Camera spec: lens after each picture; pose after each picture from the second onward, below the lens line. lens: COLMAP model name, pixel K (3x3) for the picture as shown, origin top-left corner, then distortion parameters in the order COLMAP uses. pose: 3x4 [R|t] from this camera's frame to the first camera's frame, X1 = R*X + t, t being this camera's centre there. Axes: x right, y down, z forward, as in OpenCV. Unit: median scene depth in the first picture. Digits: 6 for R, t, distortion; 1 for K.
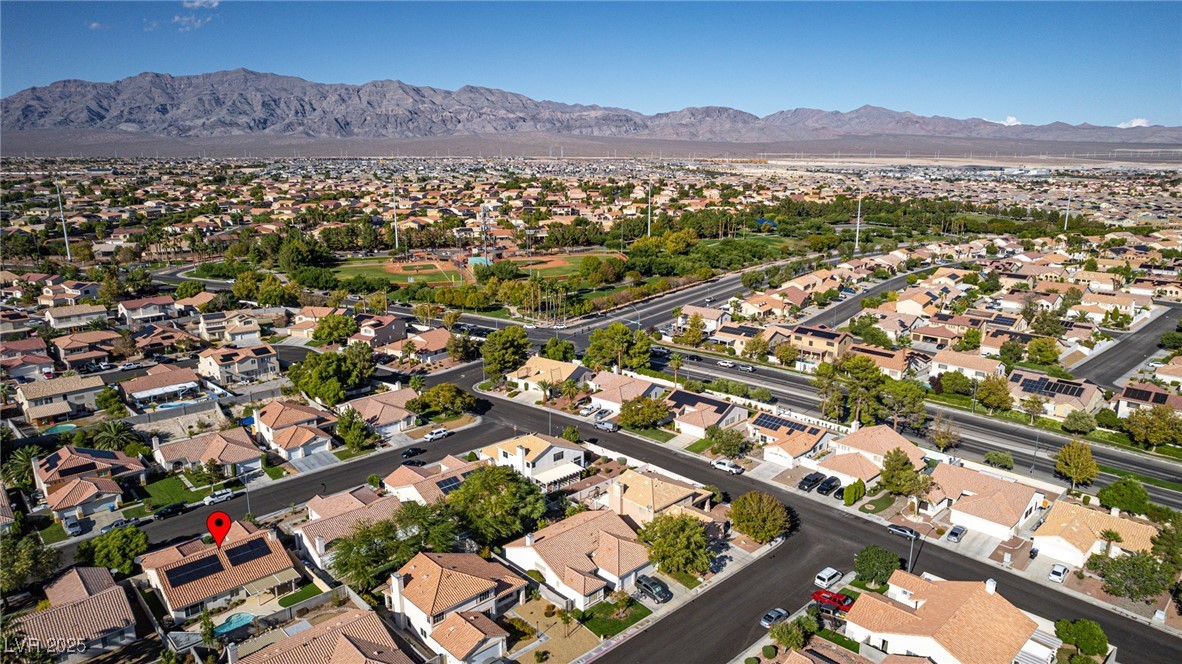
lens RADIAL K [[755.3, 0, 594.1], [0, 755.3, 325.1], [0, 0, 1]] dist [-0.078057, 0.067071]
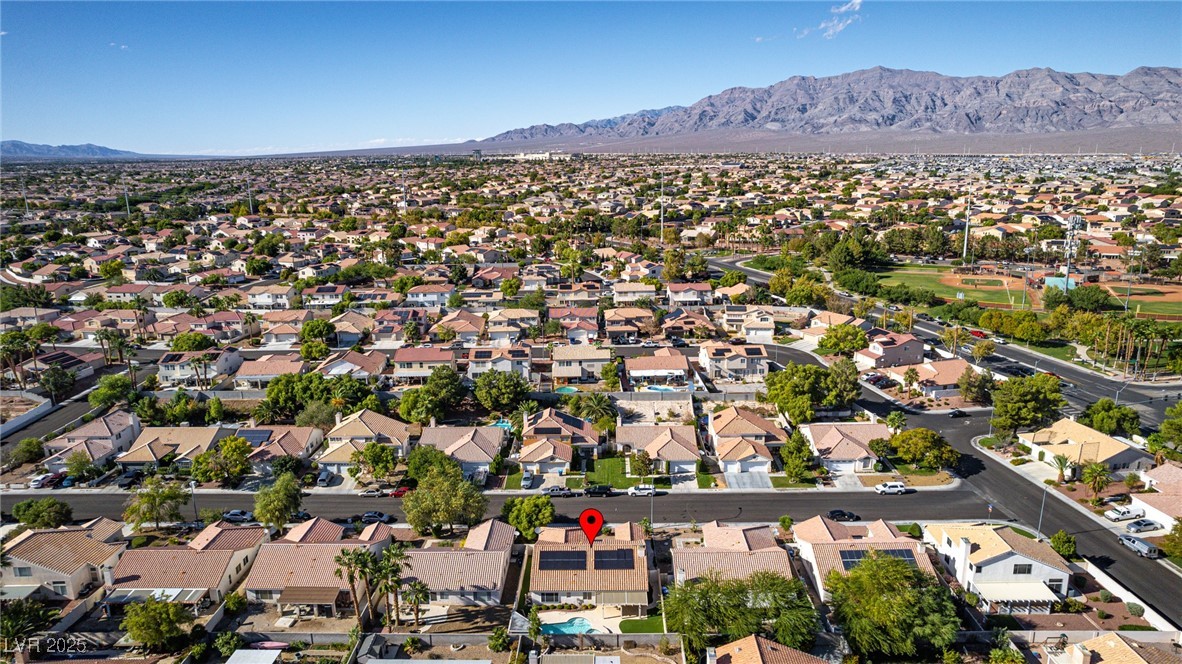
lens RADIAL K [[755.3, 0, 594.1], [0, 755.3, 325.1], [0, 0, 1]] dist [-0.078057, 0.067071]
pose [[0.714190, 0.146885, -0.684366, 0.080220], [-0.143505, 0.987691, 0.062229, -0.031563], [0.685083, 0.053767, 0.726478, 0.133413]]
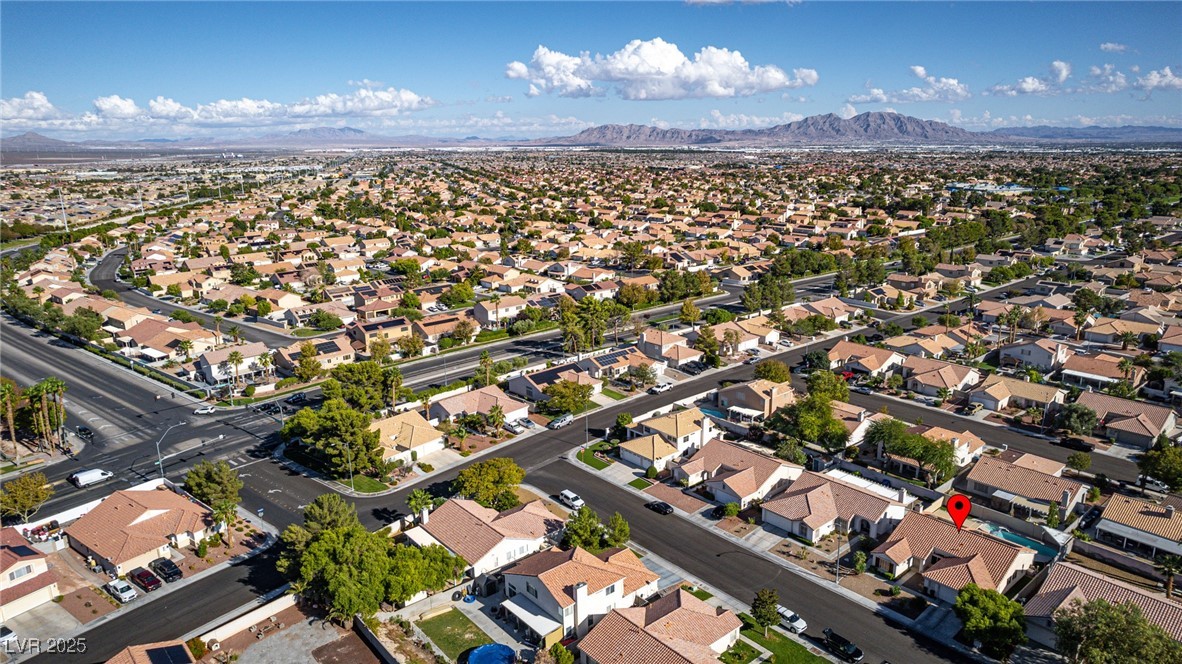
lens RADIAL K [[749.7, 0, 614.4], [0, 749.7, 333.4], [0, 0, 1]] dist [-0.103493, 0.109293]
pose [[0.041575, -0.247824, 0.967913, -0.767328], [0.240168, 0.942825, 0.231085, -0.156592], [-0.969841, 0.222854, 0.098717, 0.701178]]
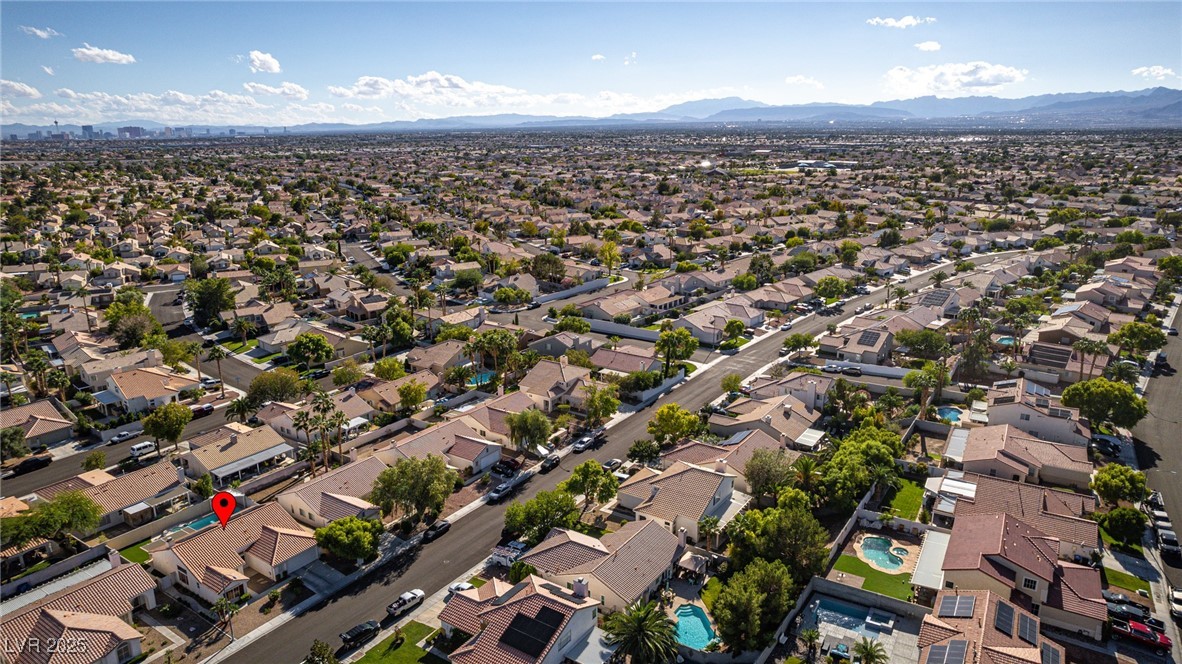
lens RADIAL K [[755.3, 0, 594.1], [0, 755.3, 325.1], [0, 0, 1]] dist [-0.078057, 0.067071]
pose [[-0.975658, 0.056577, -0.211874, -0.428990], [-0.049202, 0.885041, 0.462906, -0.228765], [0.213707, 0.462062, -0.860713, 0.994549]]
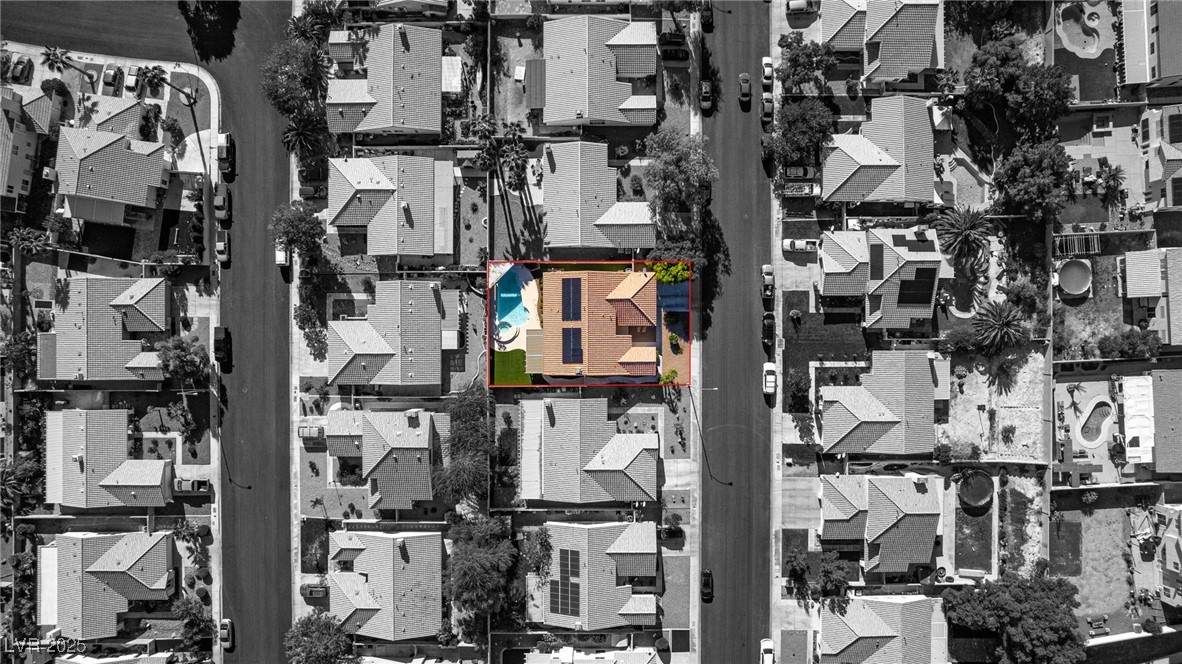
lens RADIAL K [[755.3, 0, 594.1], [0, 755.3, 325.1], [0, 0, 1]] dist [-0.078057, 0.067071]
pose [[-0.688048, 0.725636, -0.006448, -0.273289], [-0.166899, -0.149594, 0.974560, -0.415907], [0.706211, 0.671620, 0.224036, 0.410733]]
